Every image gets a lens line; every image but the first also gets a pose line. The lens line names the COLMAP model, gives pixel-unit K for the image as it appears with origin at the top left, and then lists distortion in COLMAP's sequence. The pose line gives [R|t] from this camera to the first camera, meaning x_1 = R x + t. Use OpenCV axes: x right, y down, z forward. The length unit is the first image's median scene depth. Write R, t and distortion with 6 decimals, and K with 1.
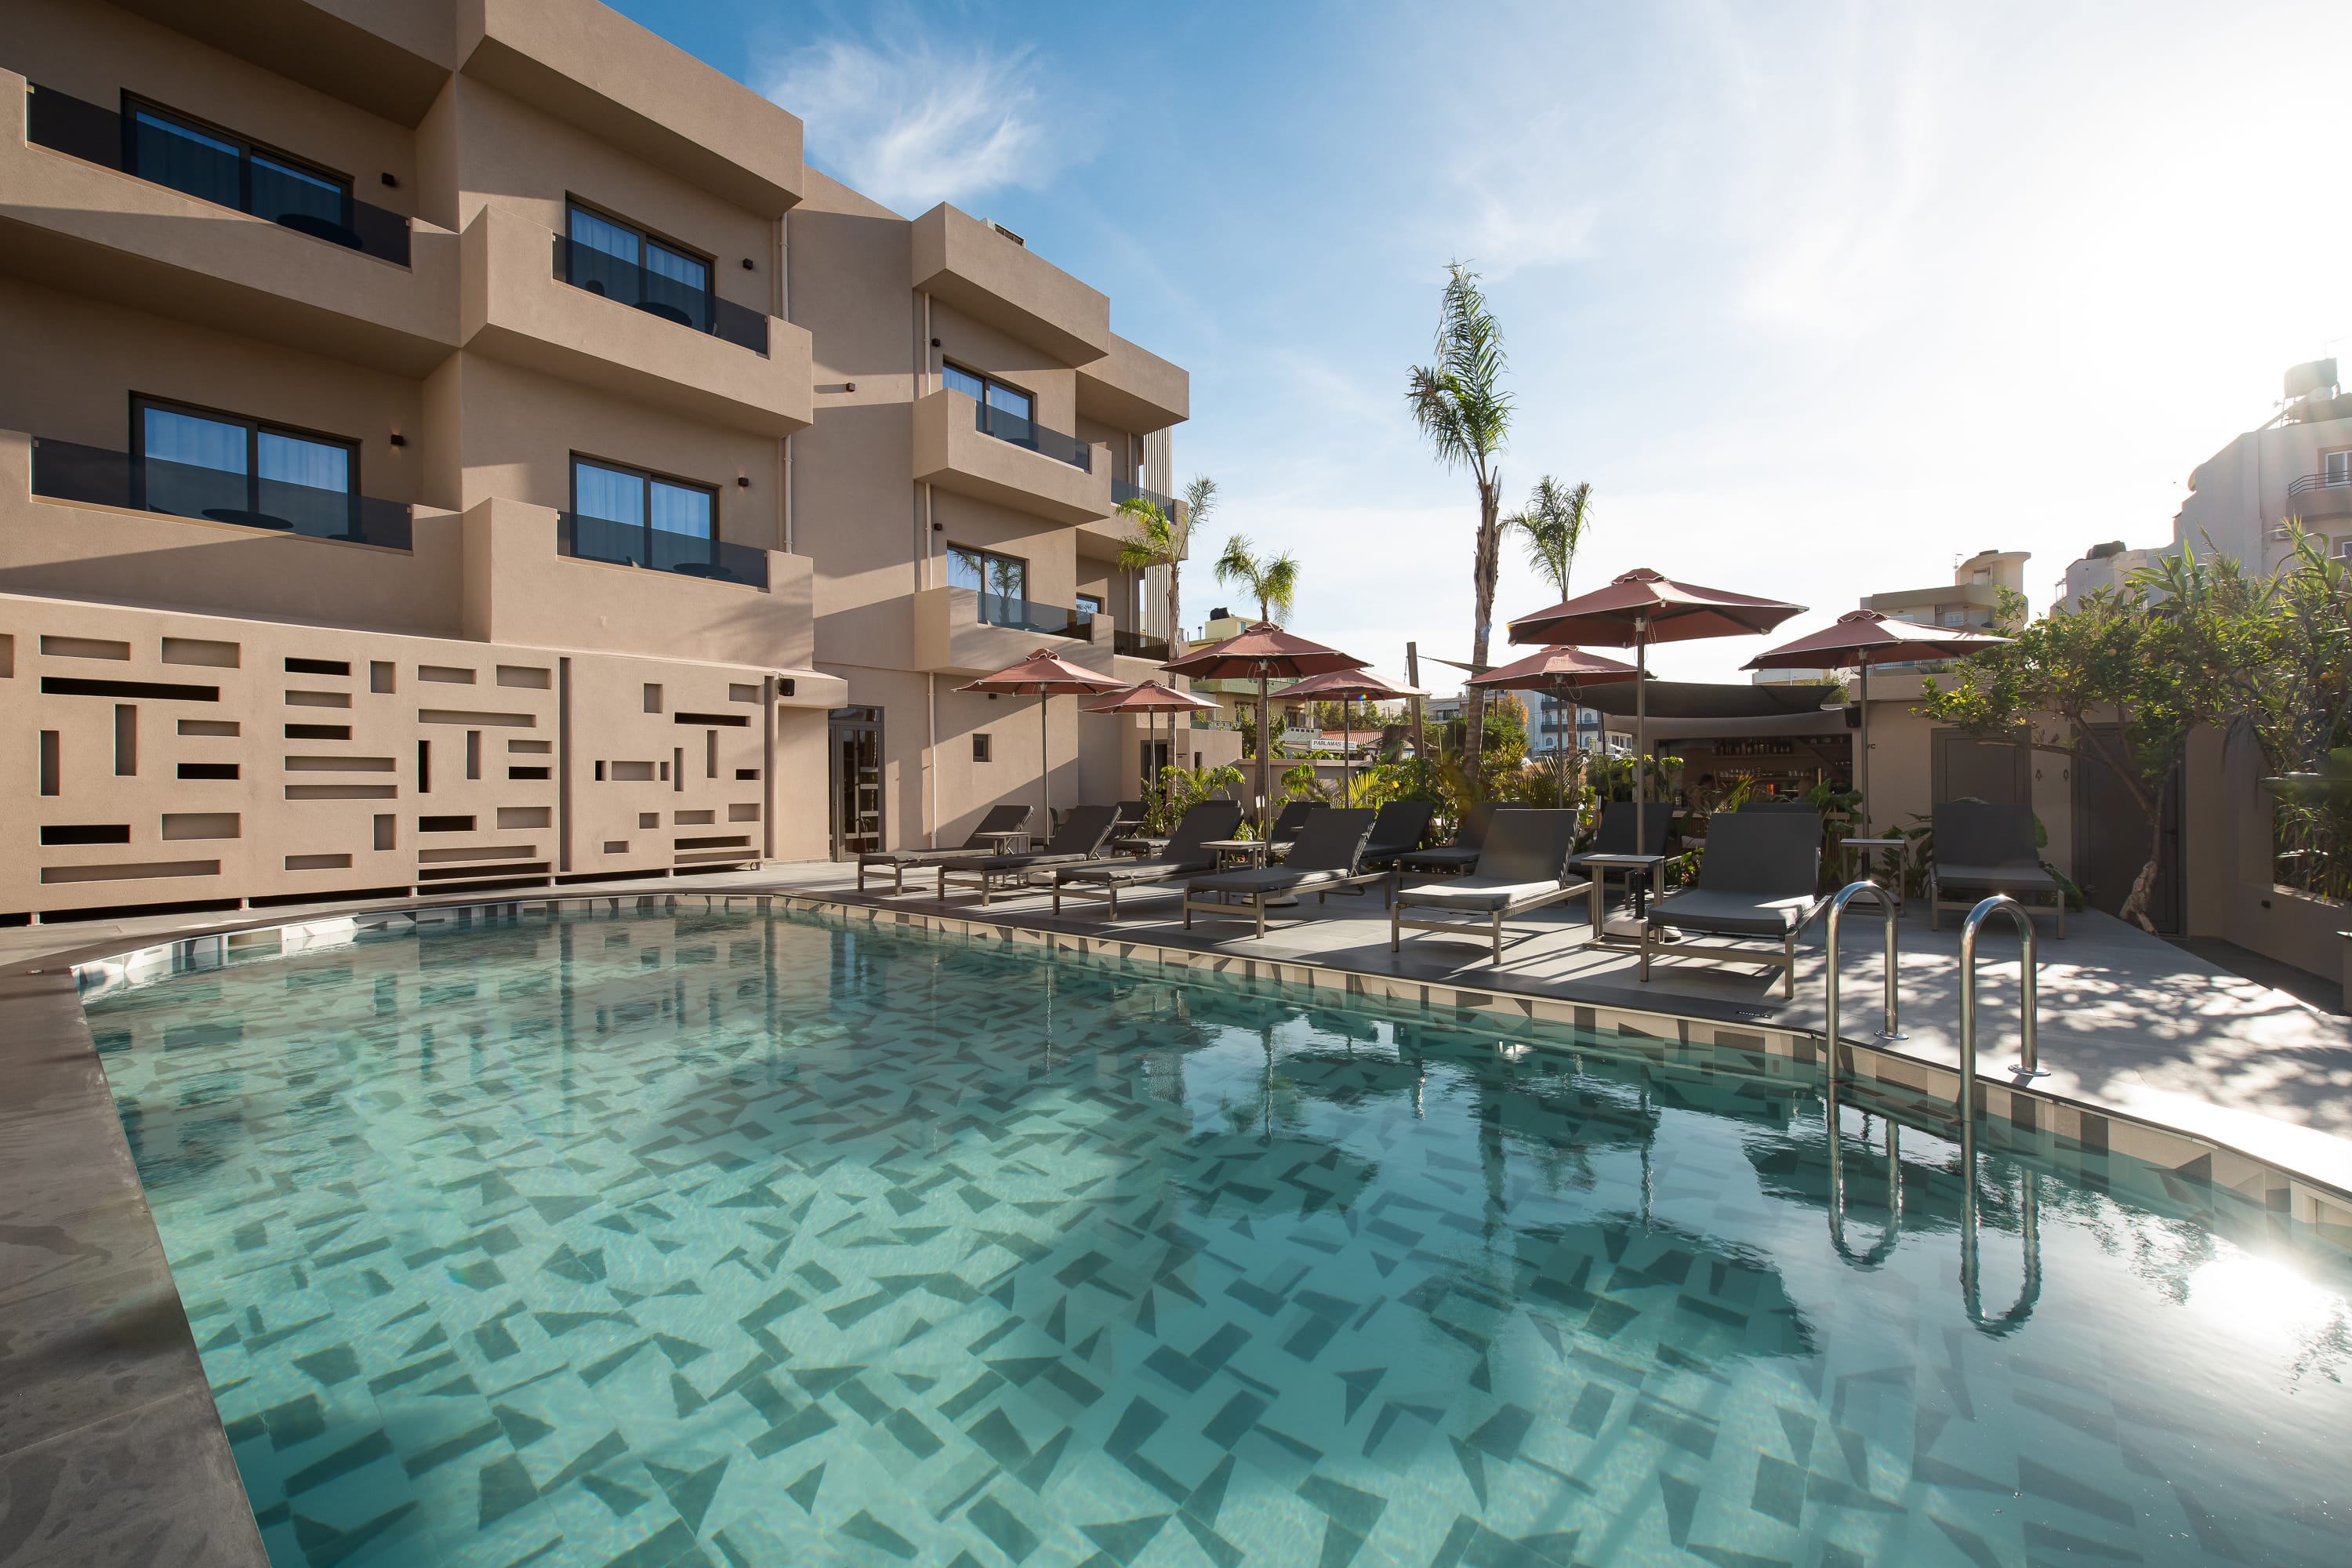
lens RADIAL K [[910.3, 0, 1186.9], [0, 910.3, 781.5], [0, 0, 1]] dist [0.001854, -0.001192]
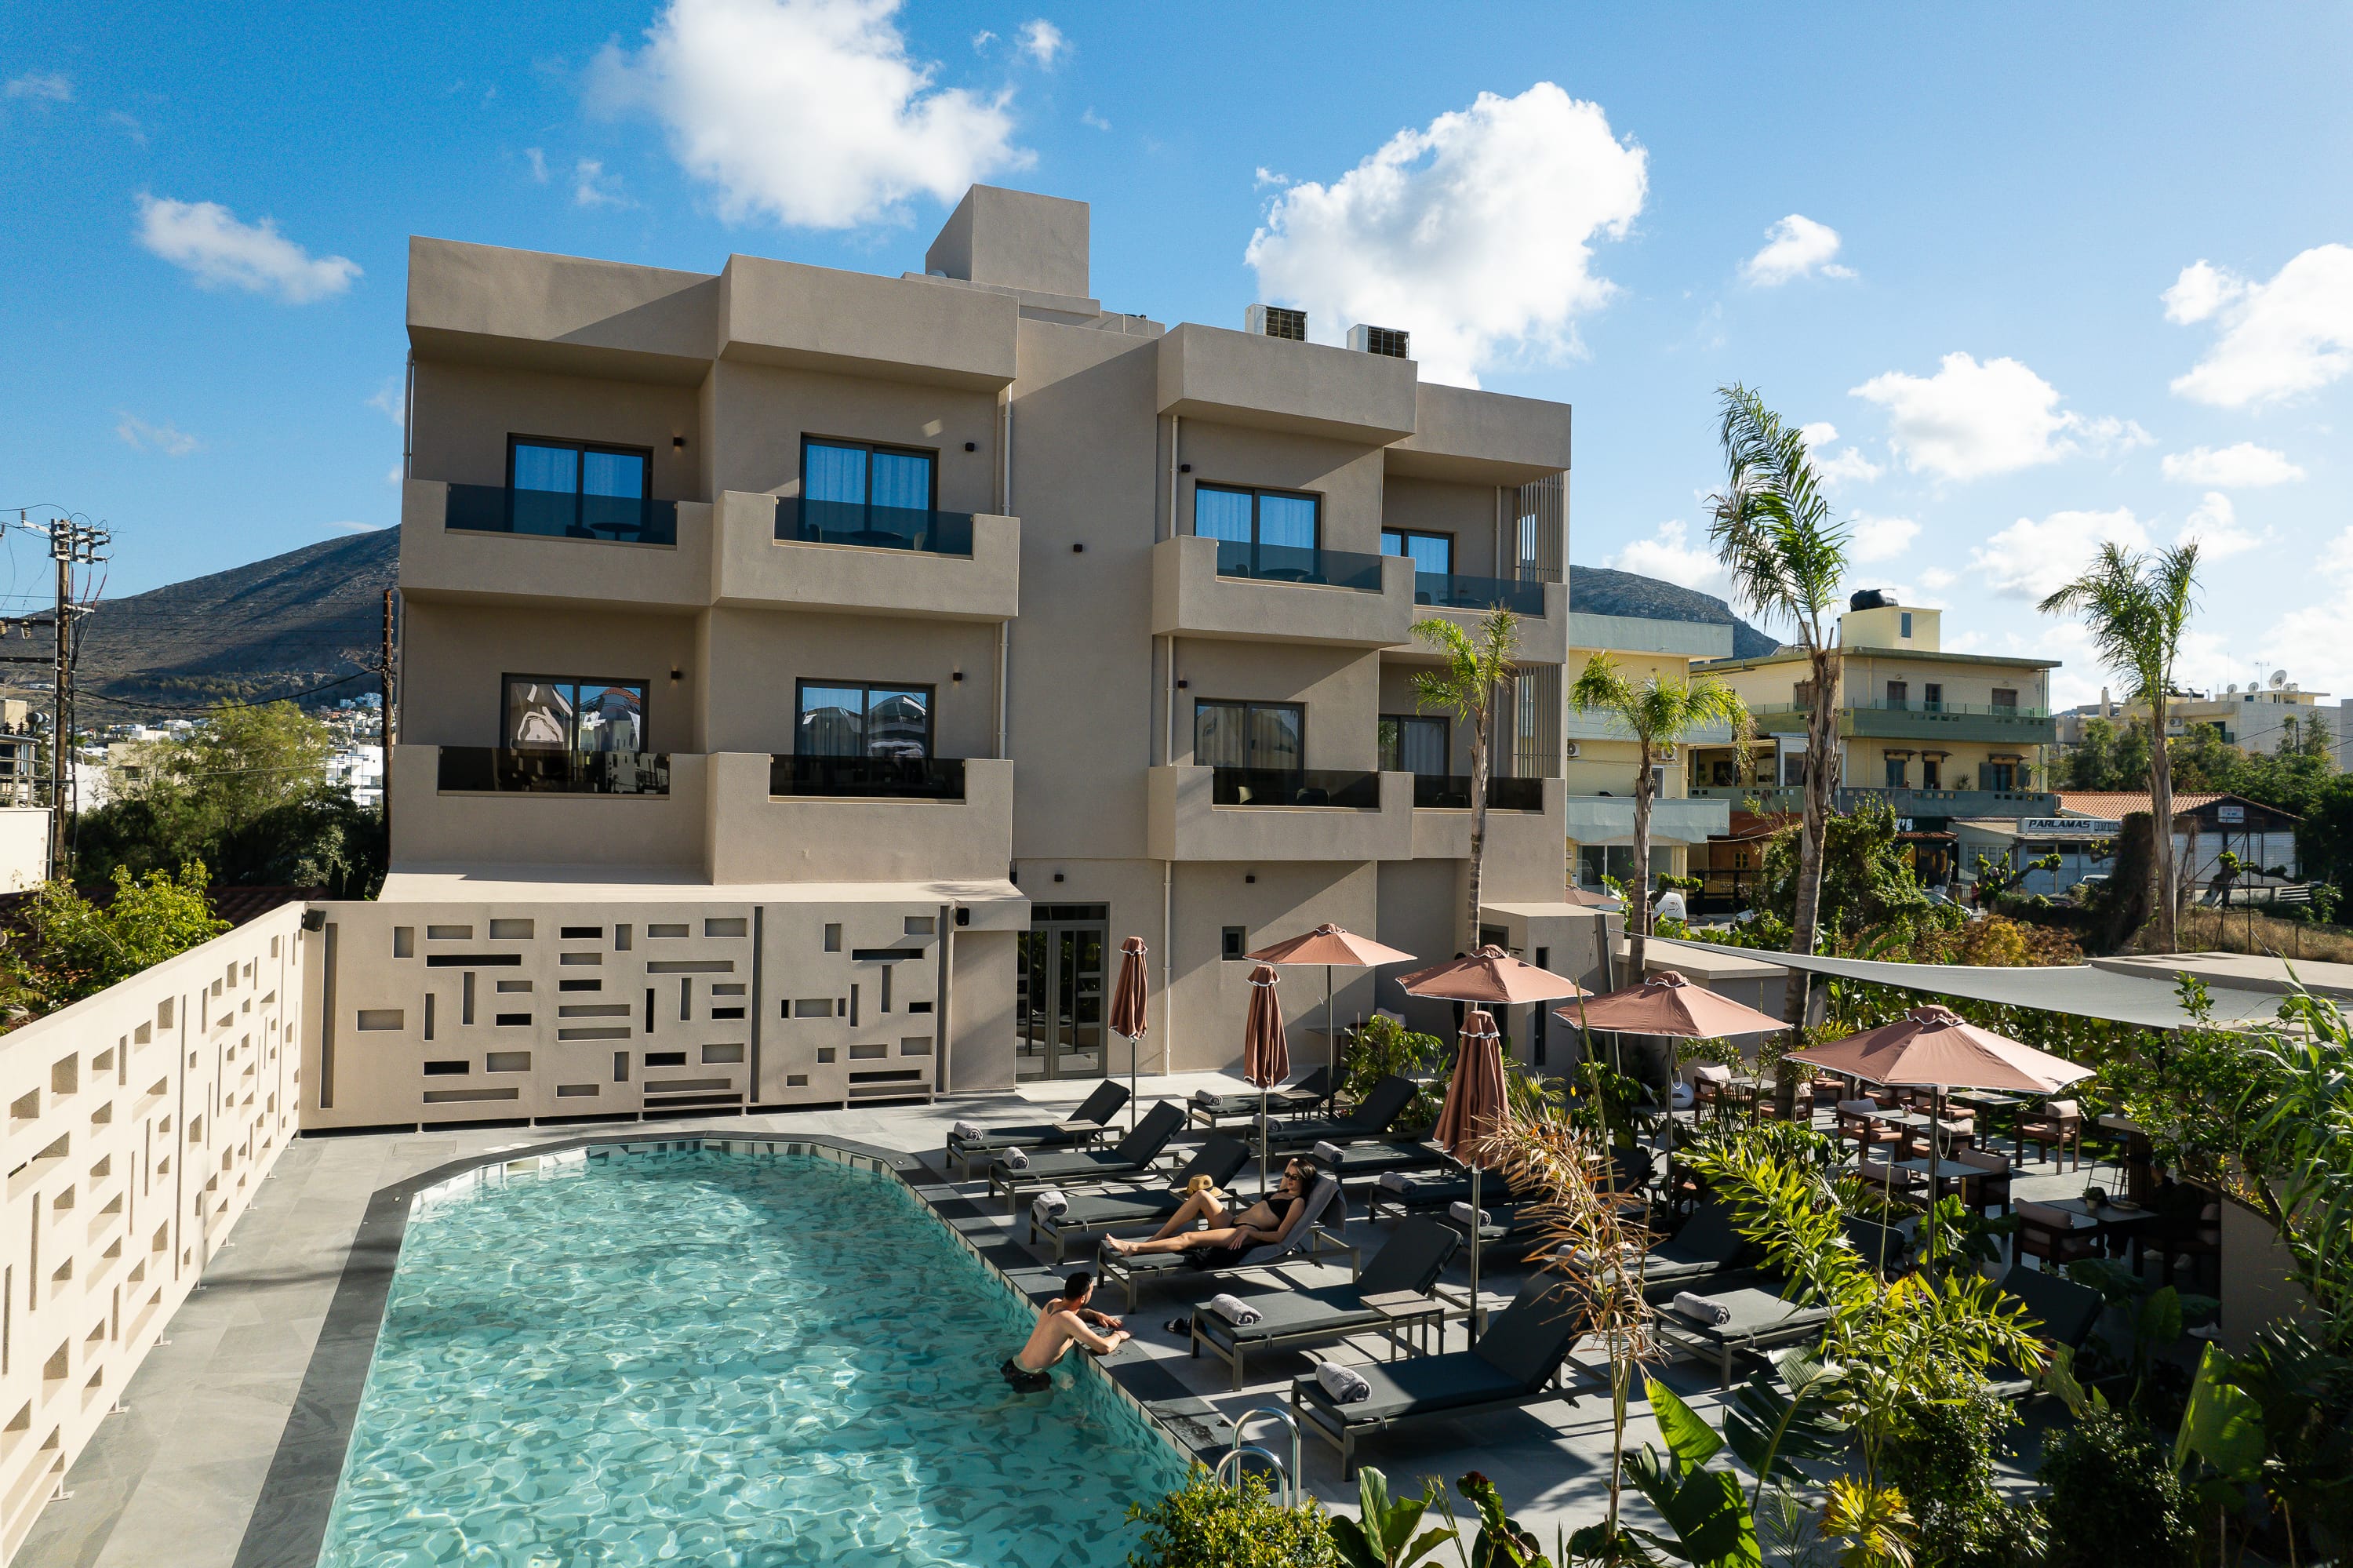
lens RADIAL K [[1480.2, 0, 1218.6], [0, 1480.2, 770.3], [0, 0, 1]] dist [-0.055375, -0.003134]
pose [[0.899855, 0.013056, -0.435994, 0.602040], [-0.026379, 0.999351, -0.024519, -0.281531], [0.435391, 0.033564, 0.899615, -0.365661]]
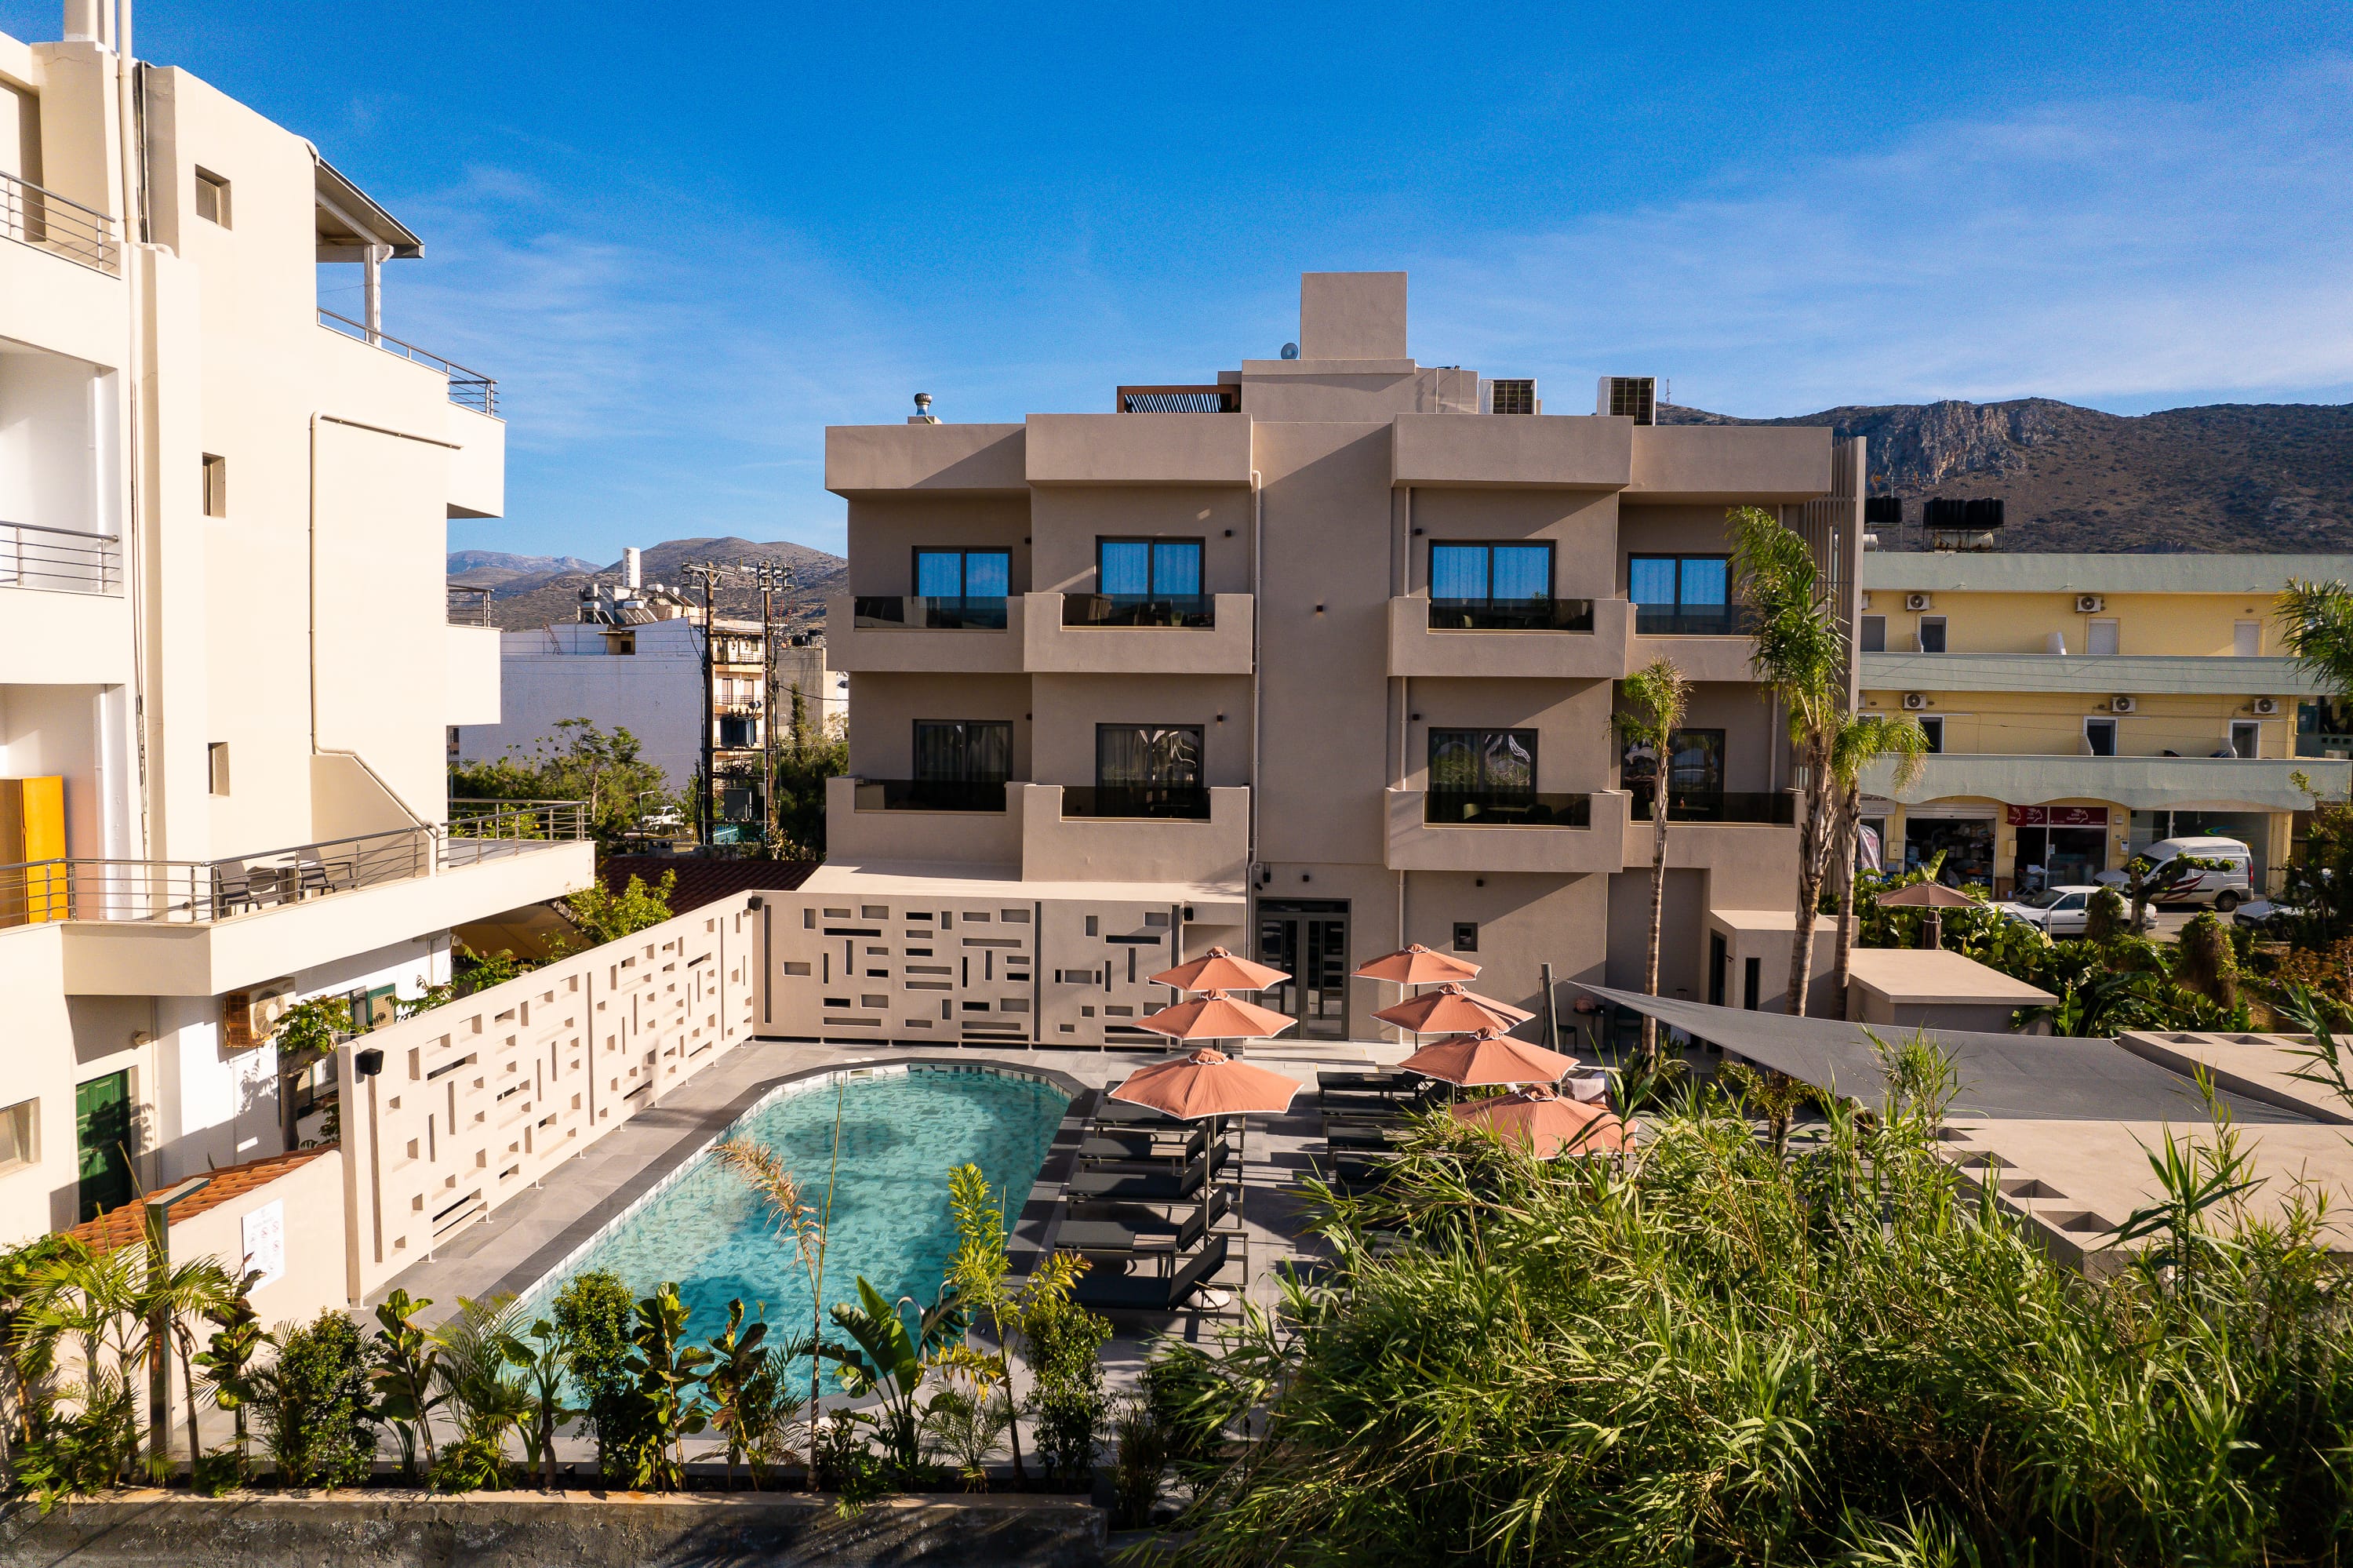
lens RADIAL K [[1480.2, 0, 1220.4], [0, 1480.2, 779.2], [0, 0, 1]] dist [-0.055375, -0.003134]
pose [[0.614496, 0.058330, -0.786760, 1.471607], [-0.023905, 0.998182, 0.055334, -0.500412], [0.788558, -0.015195, 0.614773, -0.273855]]
